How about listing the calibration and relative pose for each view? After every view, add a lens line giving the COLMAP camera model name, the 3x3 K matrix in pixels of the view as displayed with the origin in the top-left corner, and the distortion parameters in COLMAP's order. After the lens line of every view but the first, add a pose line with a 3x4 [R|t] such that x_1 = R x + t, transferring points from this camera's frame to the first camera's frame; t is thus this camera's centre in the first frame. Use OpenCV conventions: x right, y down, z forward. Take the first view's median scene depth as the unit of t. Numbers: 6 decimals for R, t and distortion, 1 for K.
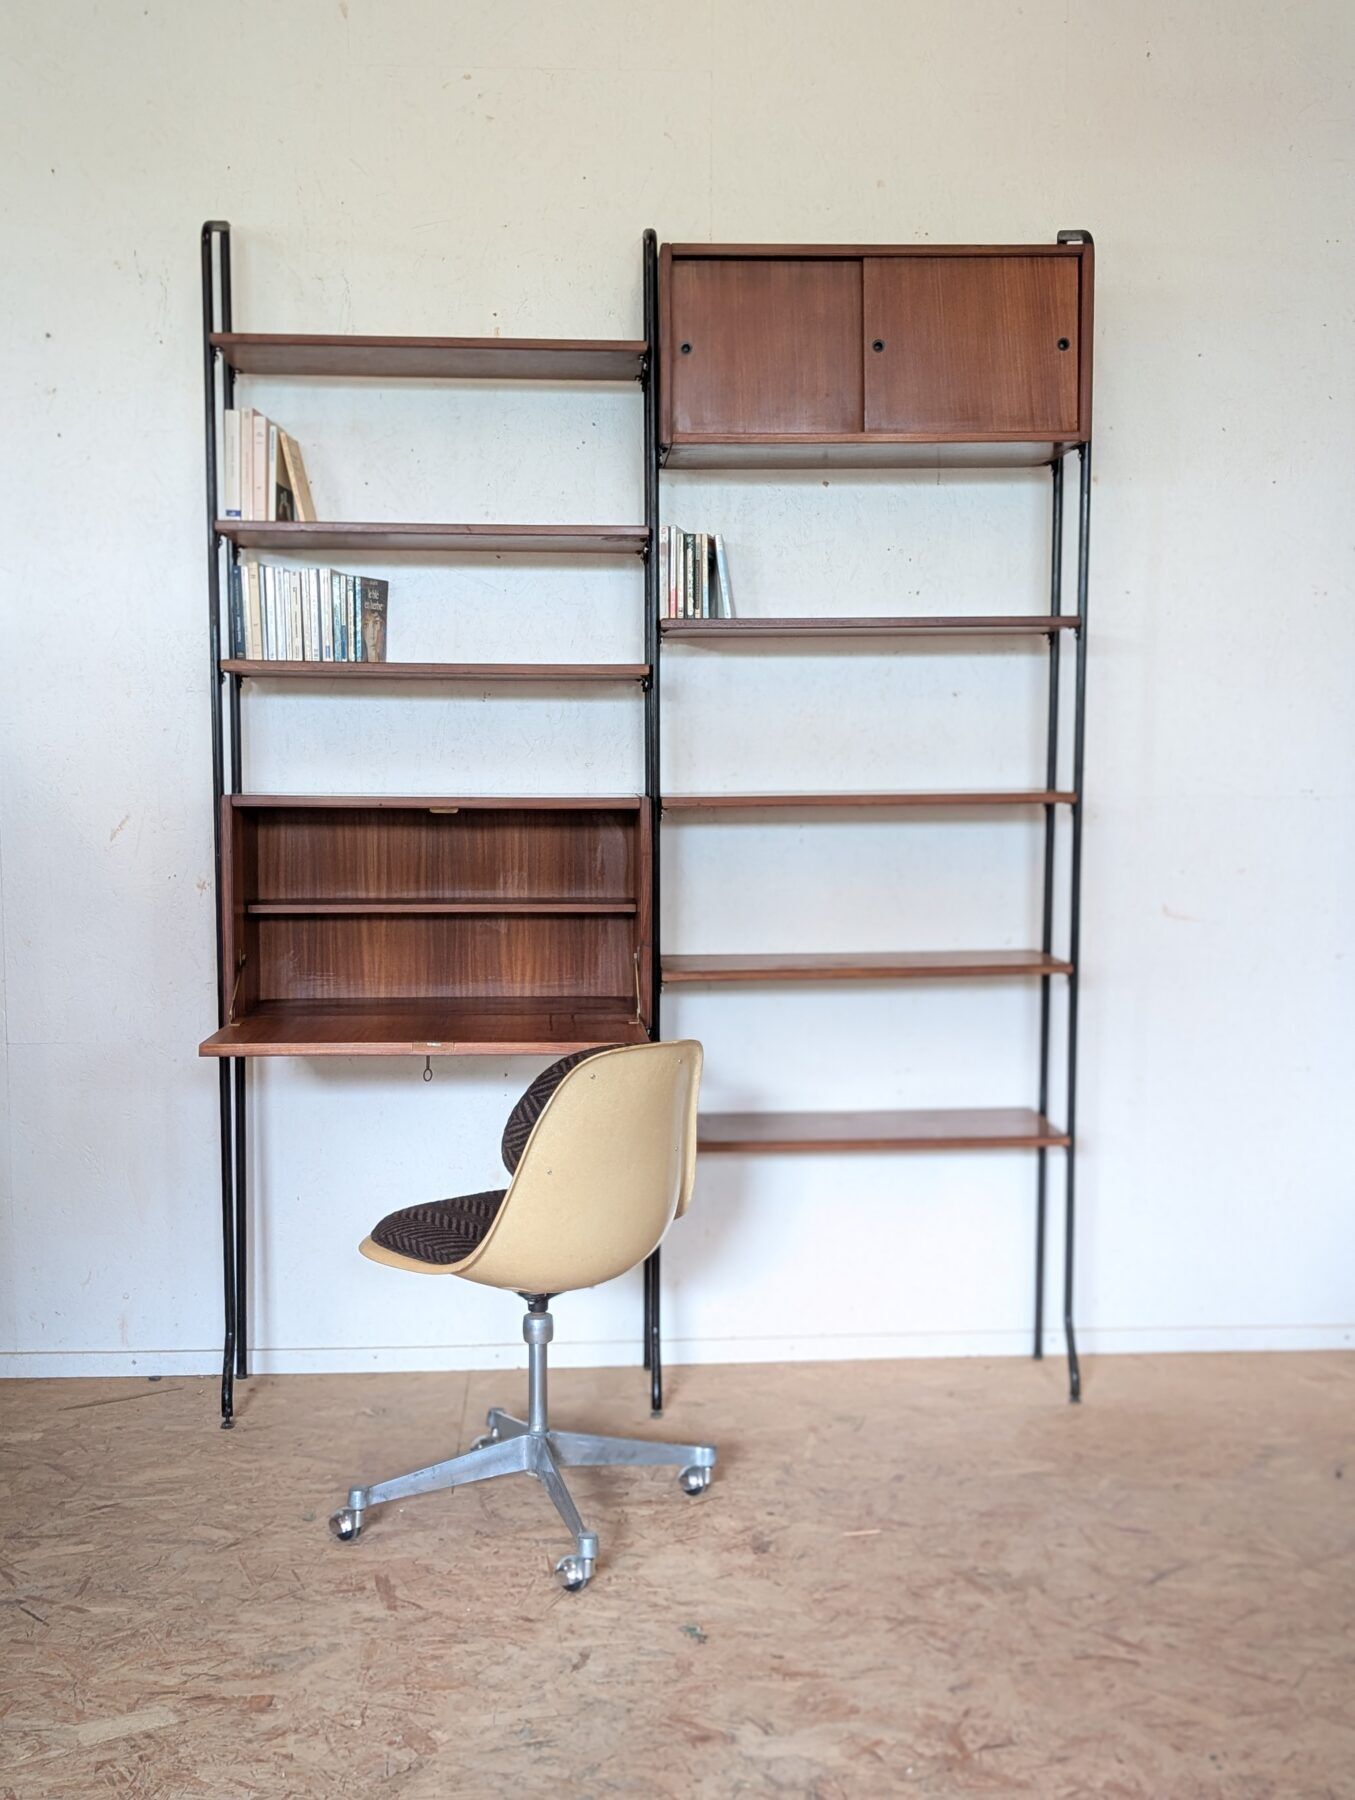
lens RADIAL K [[2014.2, 0, 667.6], [0, 2014.2, 932.0], [0, 0, 1]] dist [0.013327, 0.000000]
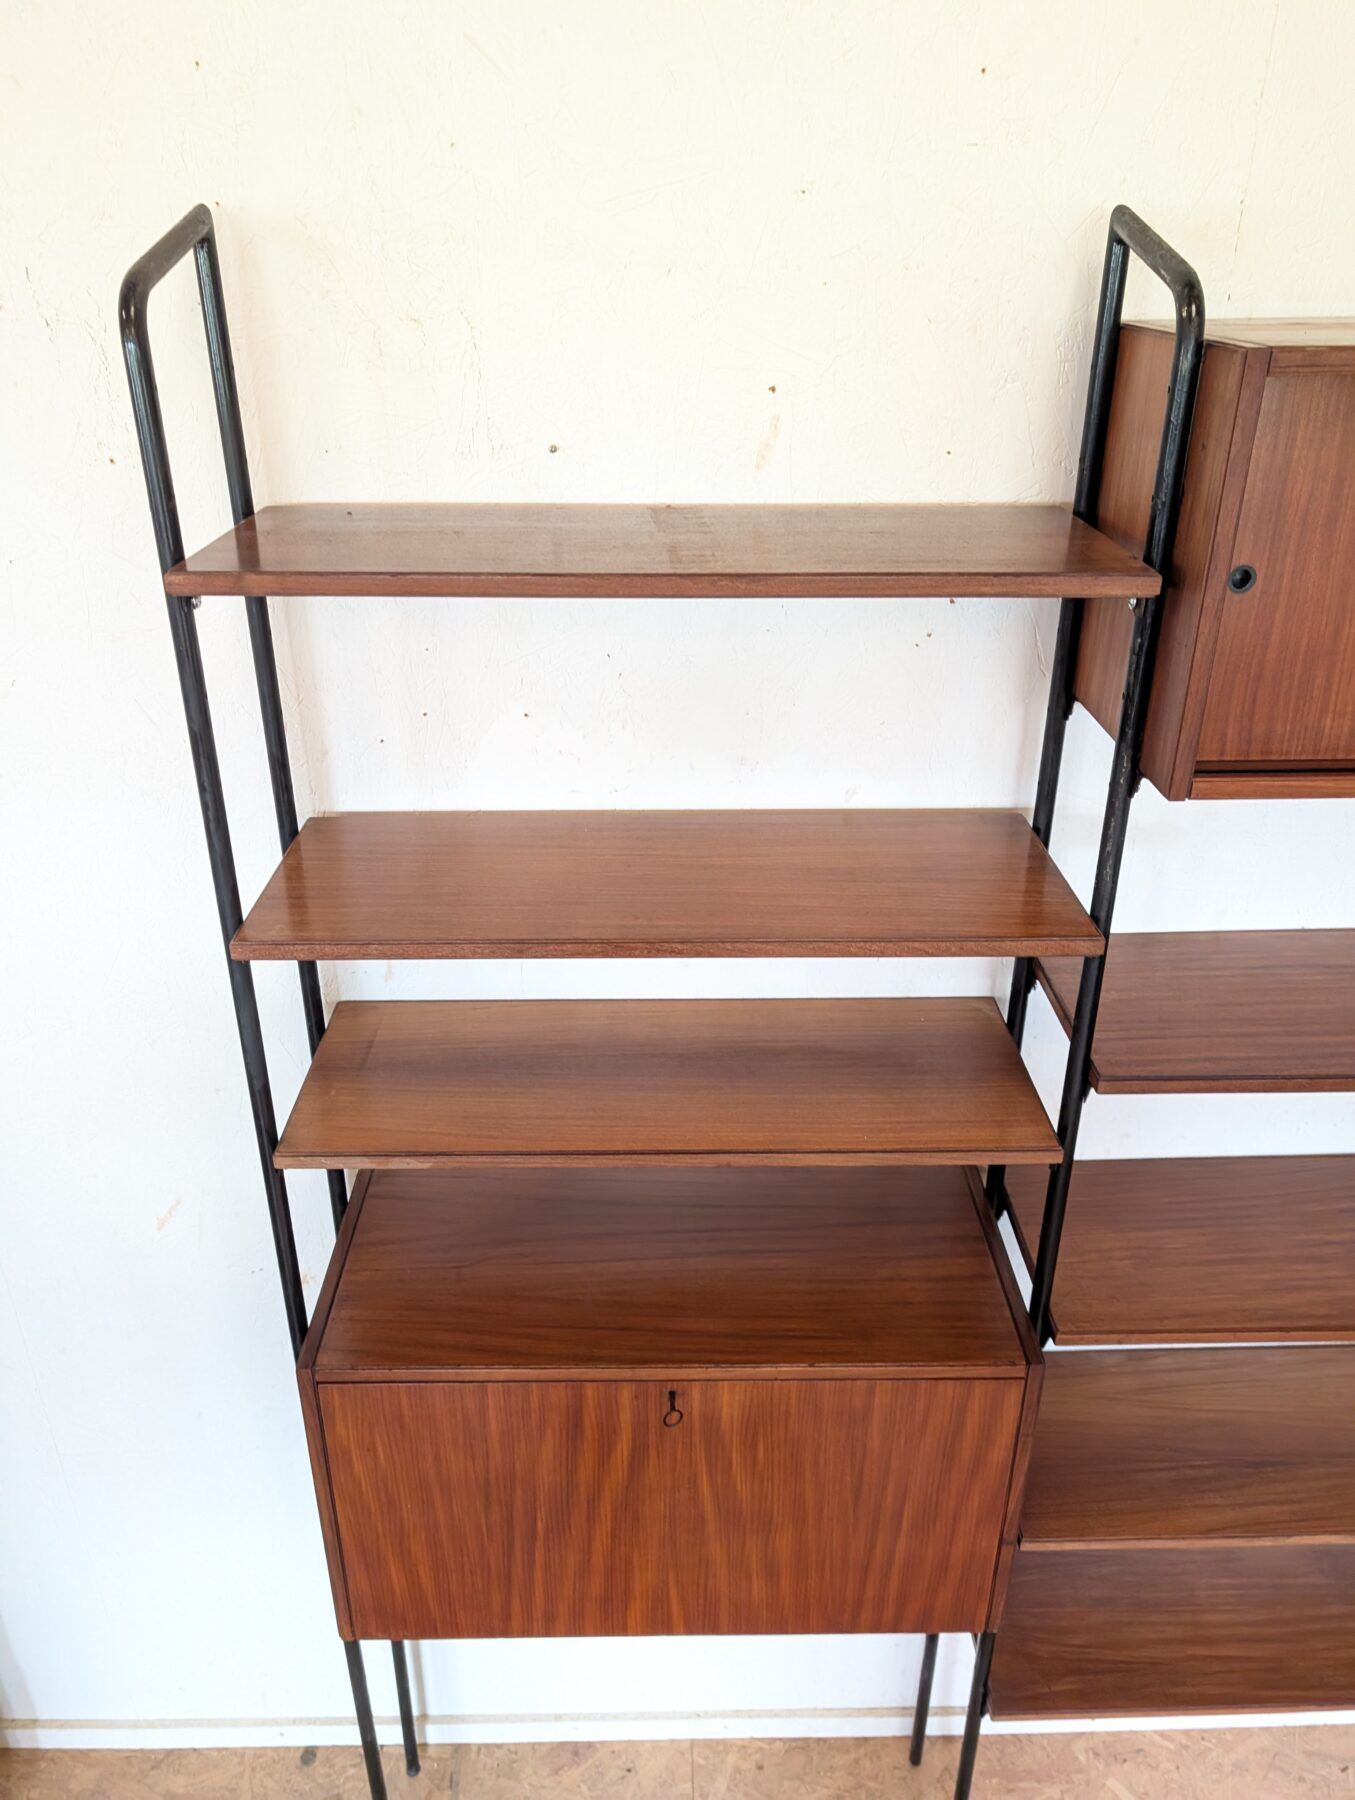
lens RADIAL K [[1284.6, 0, 669.8], [0, 1284.6, 863.0], [0, 0, 1]] dist [0.007005, -0.016924]
pose [[0.999002, 0.017604, -0.041060, -0.098243], [-0.002503, 0.939704, 0.341980, -0.313052], [0.044604, -0.341536, 0.938810, 0.680357]]
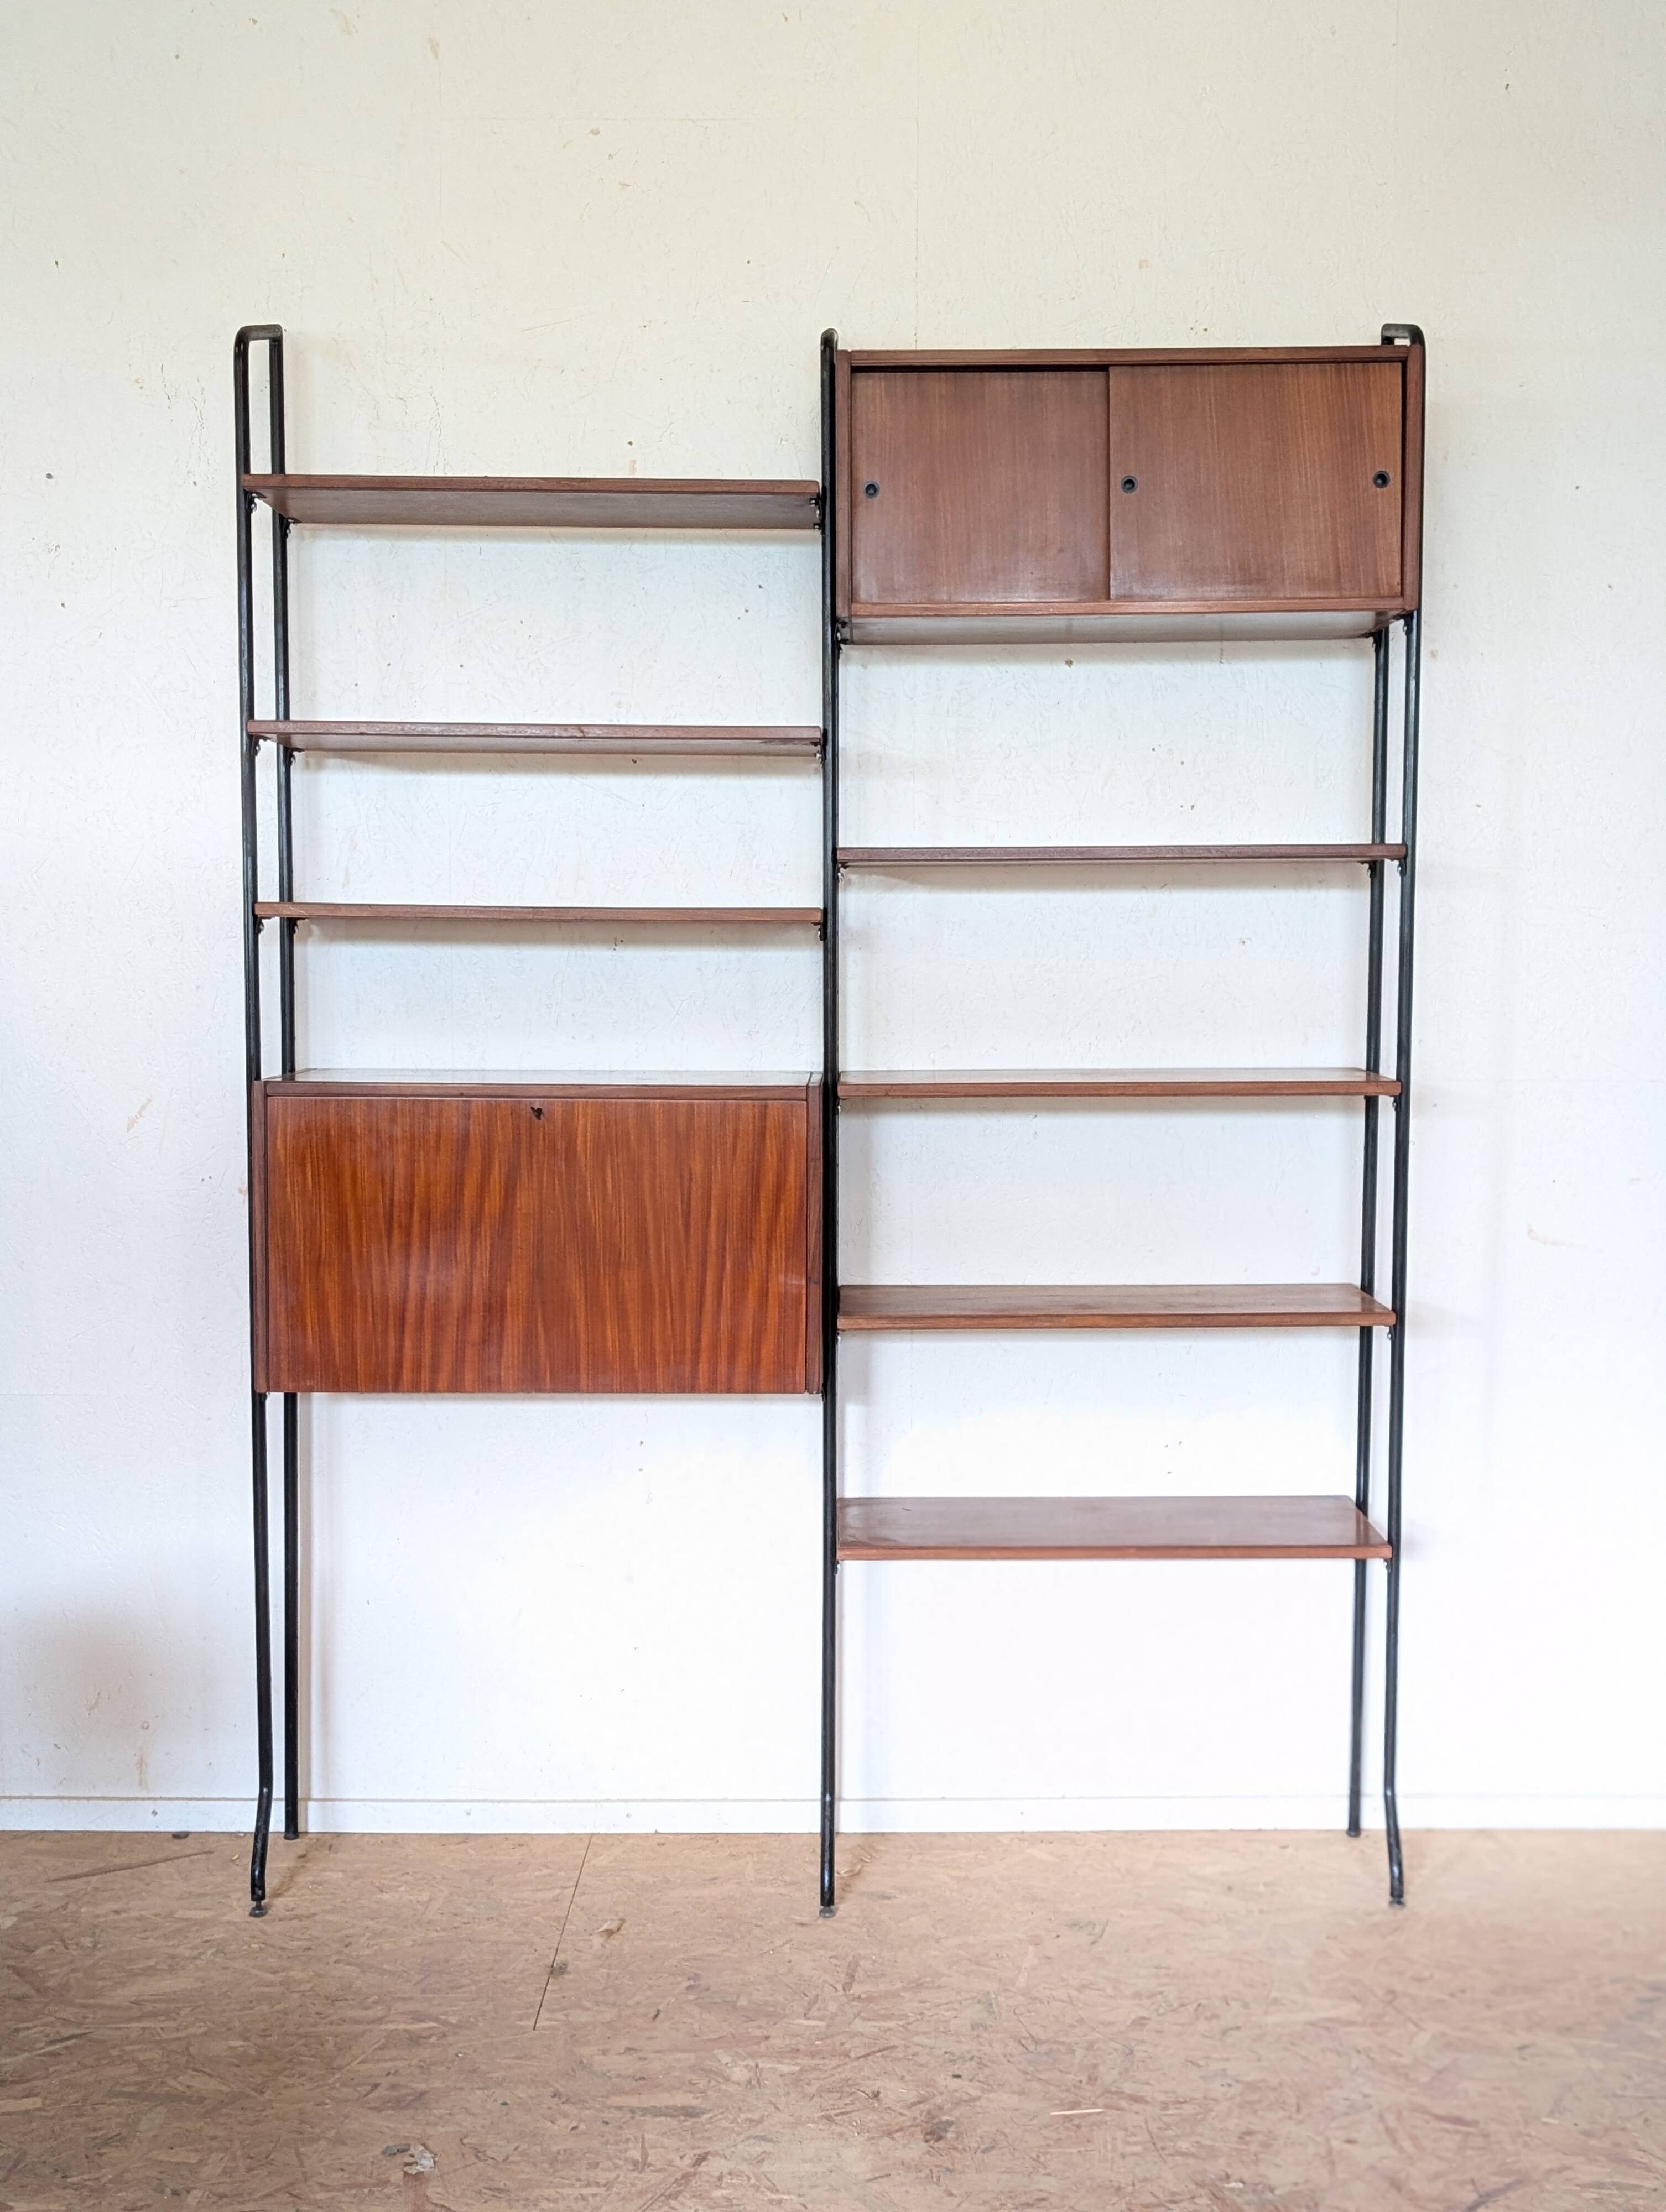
lens RADIAL K [[2475.5, 0, 851.4], [0, 2475.5, 1117.4], [0, 0, 1]] dist [0.013327, 0.000000]
pose [[0.998157, 0.007610, -0.060202, 0.056466], [-0.008426, 0.999876, -0.013306, -0.041965], [0.060094, 0.013789, 0.998098, 0.080780]]
